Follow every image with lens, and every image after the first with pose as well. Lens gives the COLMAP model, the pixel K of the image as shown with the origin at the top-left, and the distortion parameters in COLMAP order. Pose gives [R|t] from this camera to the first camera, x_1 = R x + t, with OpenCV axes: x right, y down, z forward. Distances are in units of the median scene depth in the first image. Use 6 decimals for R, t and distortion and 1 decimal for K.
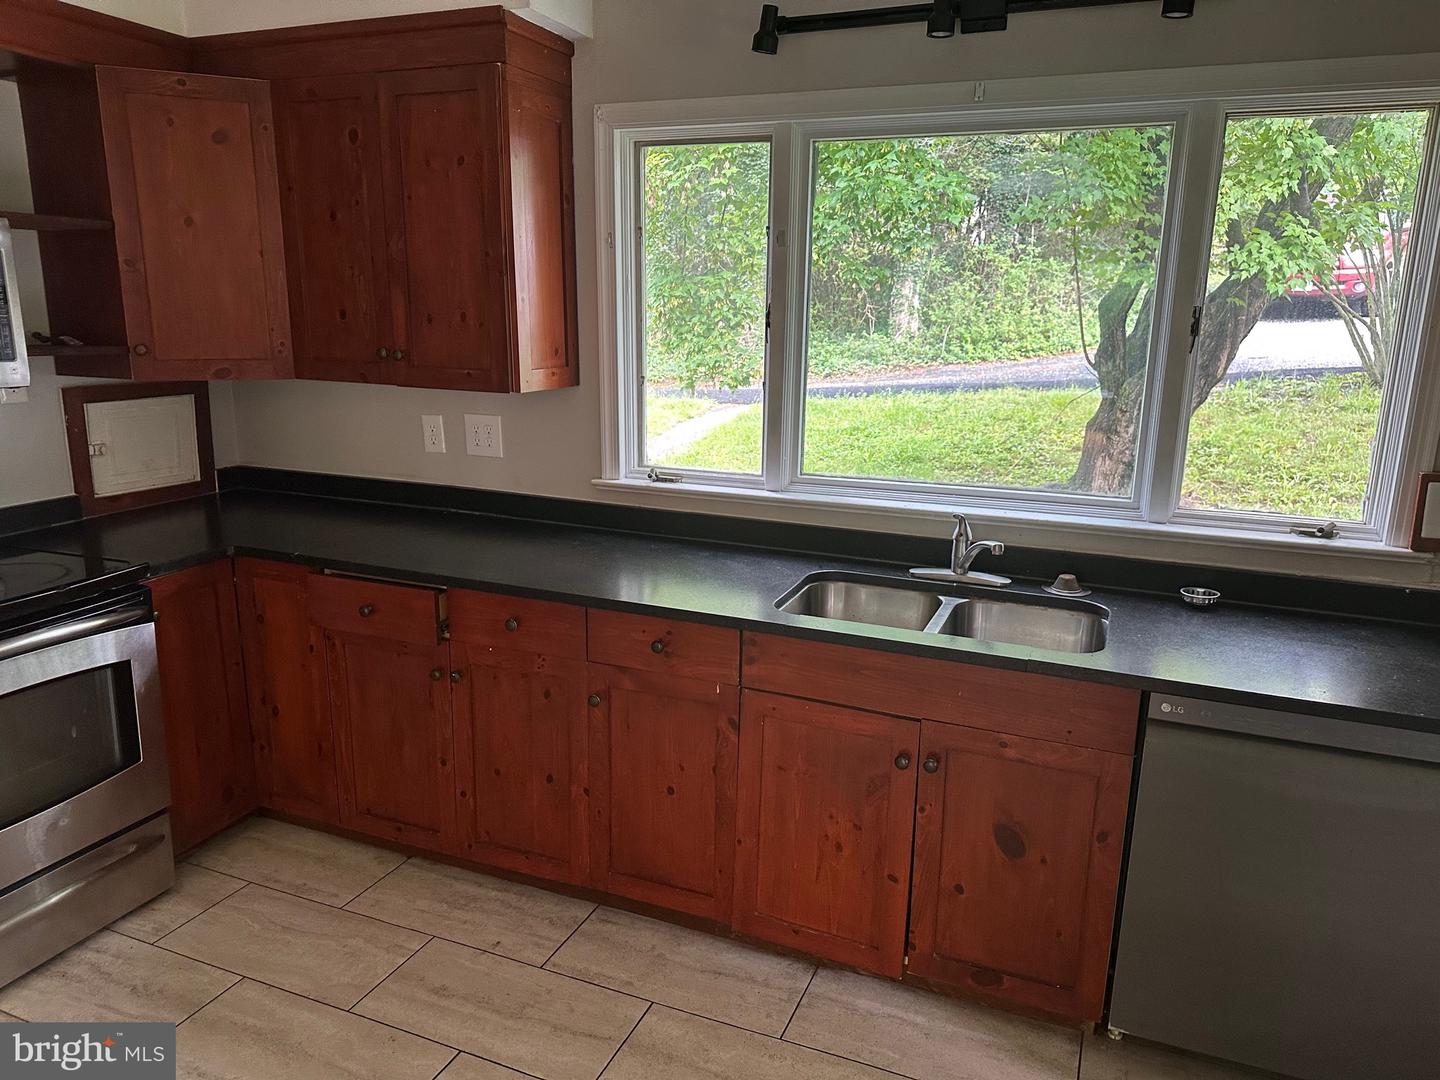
lens RADIAL K [[1018.8, 0, 723.8], [0, 1018.8, 545.2], [0, 0, 1]] dist [0.085984, -0.140600]
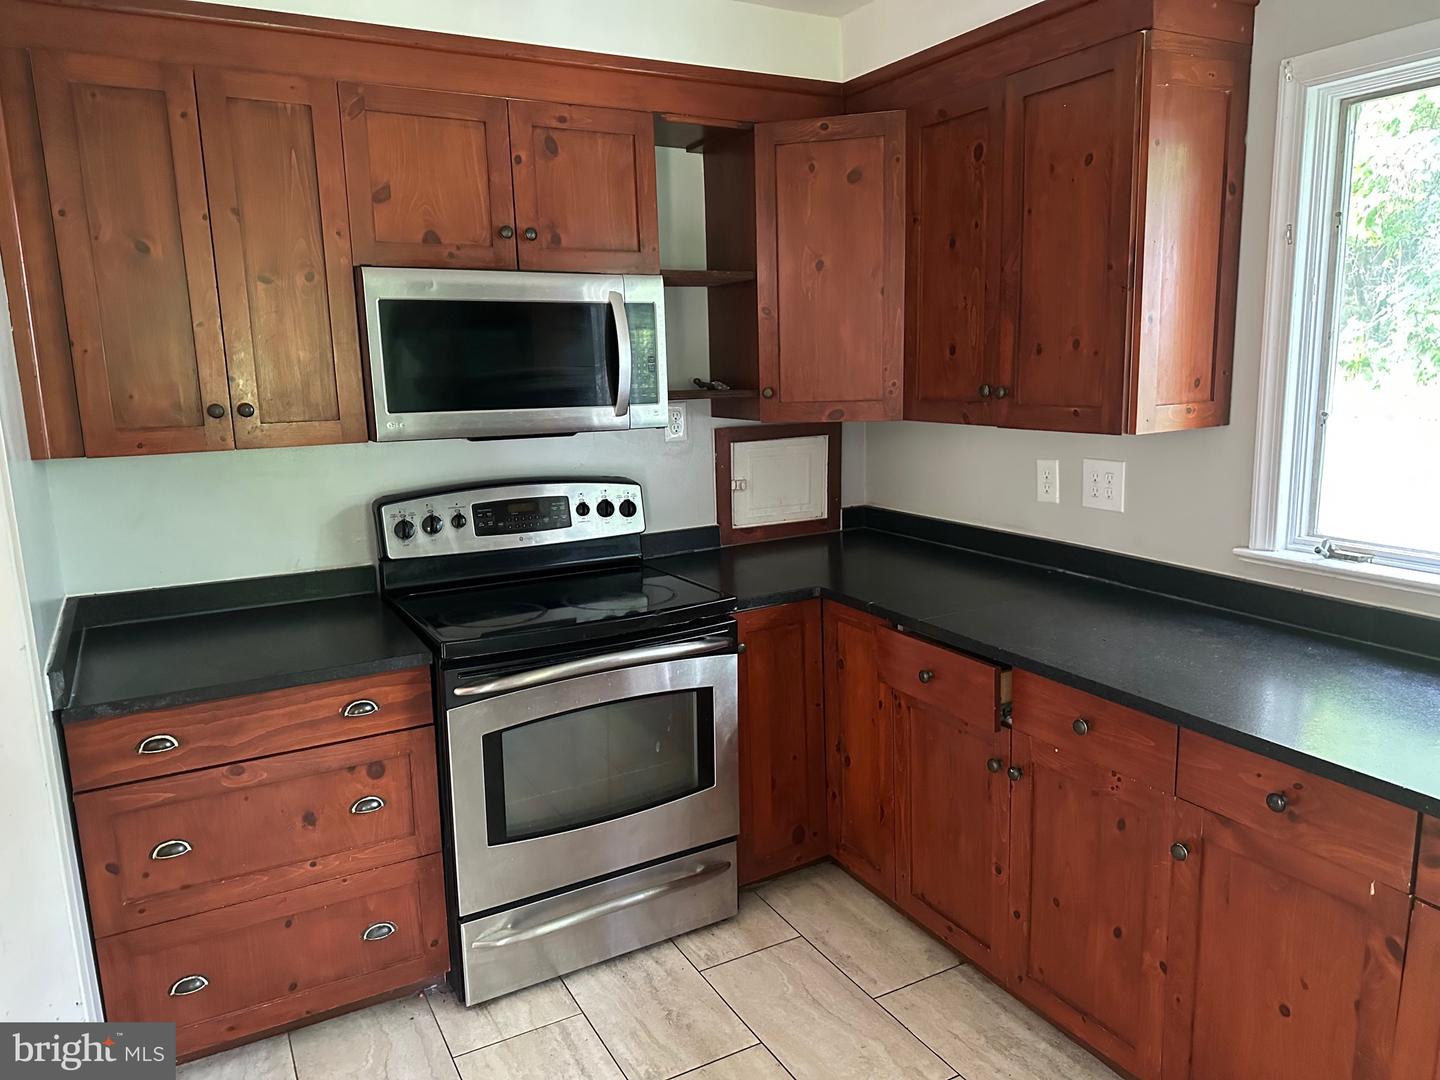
lens RADIAL K [[1009.3, 0, 715.9], [0, 1009.3, 538.0], [0, 0, 1]] dist [0.083937, -0.101926]
pose [[0.775938, 0.073617, -0.626499, 0.051698], [-0.101548, 0.994791, -0.008878, -0.027788], [0.622582, 0.070509, 0.779372, 0.177130]]
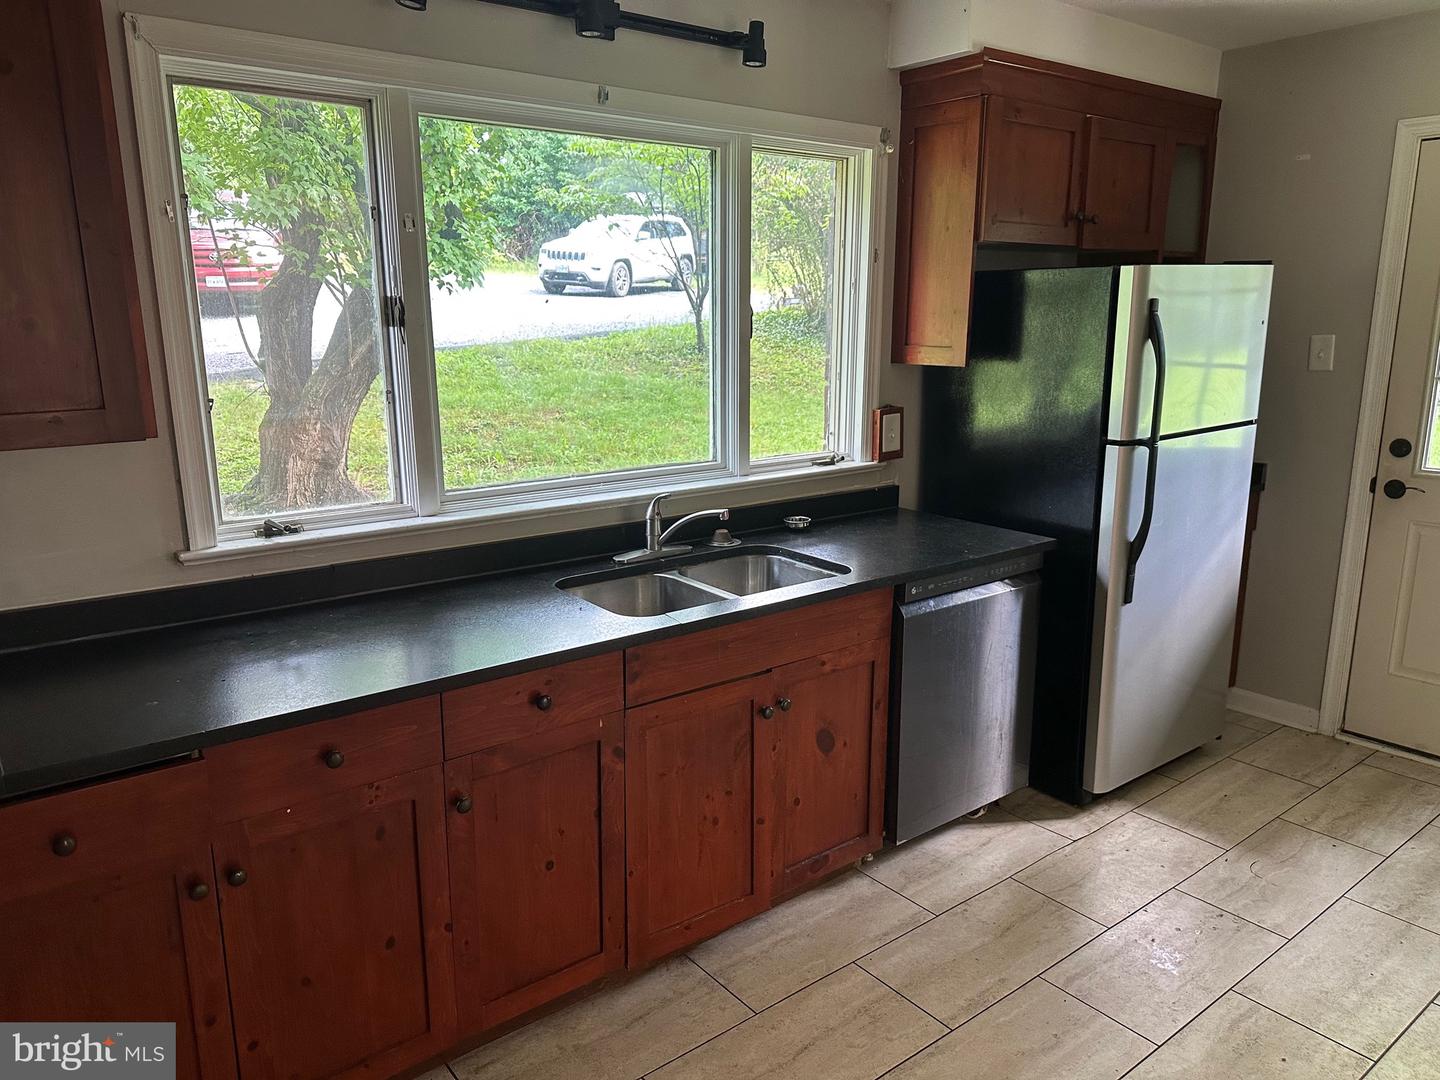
lens RADIAL K [[1018.8, 0, 723.8], [0, 1018.8, 545.2], [0, 0, 1]] dist [0.085984, -0.140600]
pose [[0.469326, -0.210153, 0.857653, -0.583512], [0.207584, 0.970305, 0.124163, -0.085277], [-0.858279, 0.119762, 0.499014, 0.360005]]
